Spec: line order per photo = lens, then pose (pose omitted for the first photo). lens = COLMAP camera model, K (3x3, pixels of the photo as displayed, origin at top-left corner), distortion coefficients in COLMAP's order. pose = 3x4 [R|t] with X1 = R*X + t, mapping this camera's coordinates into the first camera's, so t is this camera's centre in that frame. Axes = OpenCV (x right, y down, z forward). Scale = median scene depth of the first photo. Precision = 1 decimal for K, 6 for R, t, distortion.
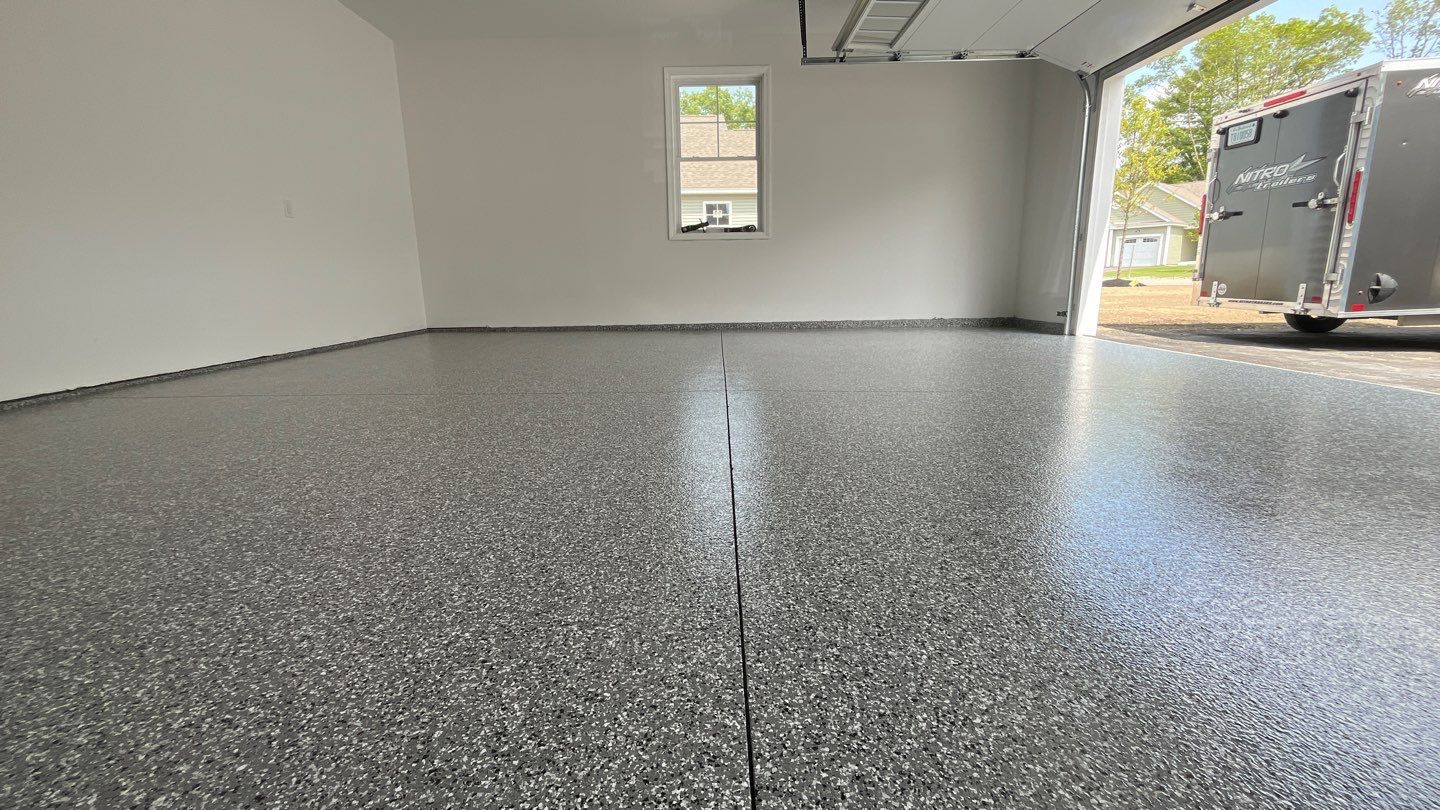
lens RADIAL K [[581.1, 0, 718.2], [0, 581.1, 401.0], [0, 0, 1]] dist [-0.001829, -0.000272]
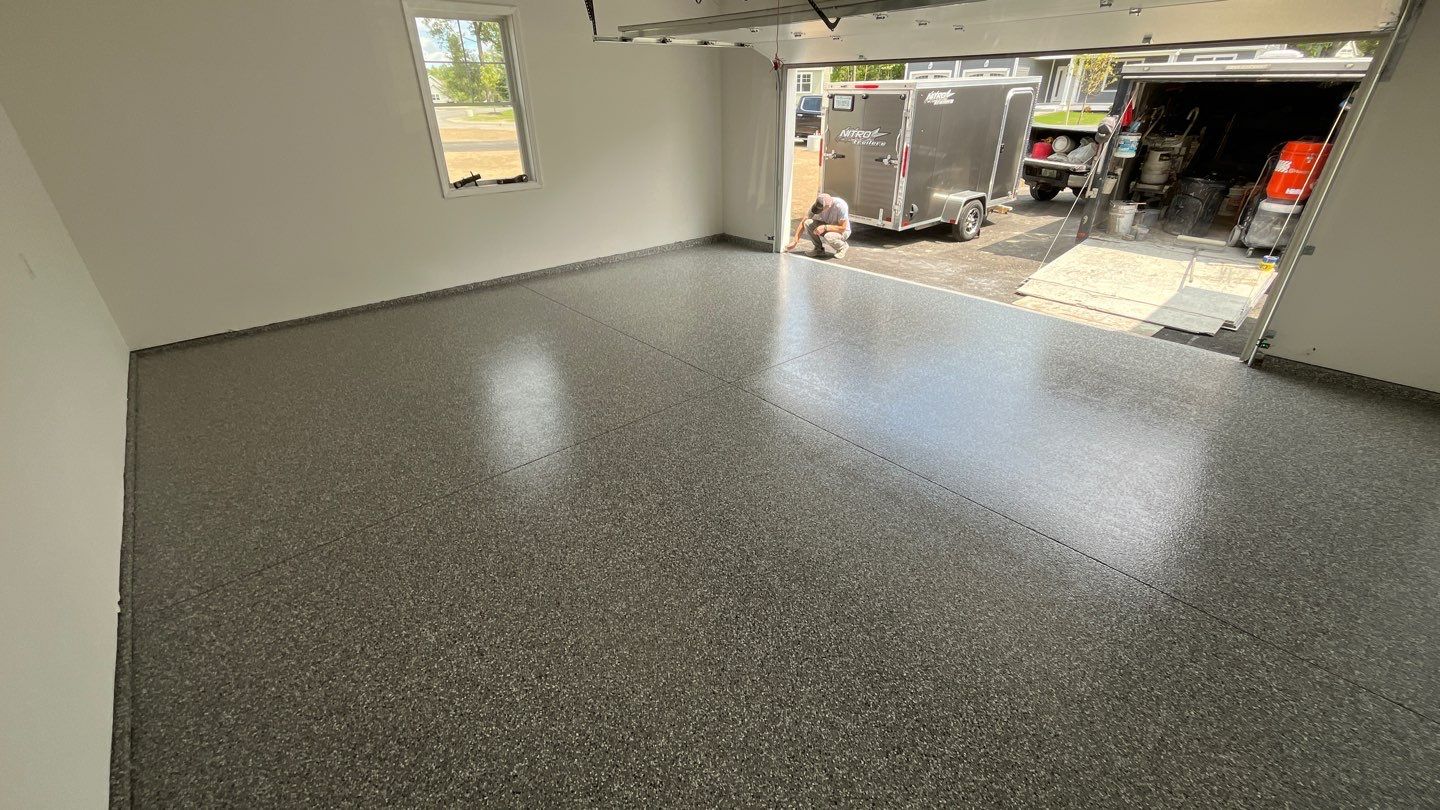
lens RADIAL K [[581.1, 0, 720.3], [0, 581.1, 402.6], [0, 0, 1]] dist [-0.001829, -0.000272]
pose [[0.747454, -0.302604, 0.591390, -0.577501], [0.134958, 0.940834, 0.310835, -0.280498], [-0.650460, -0.152522, 0.744069, -0.061075]]
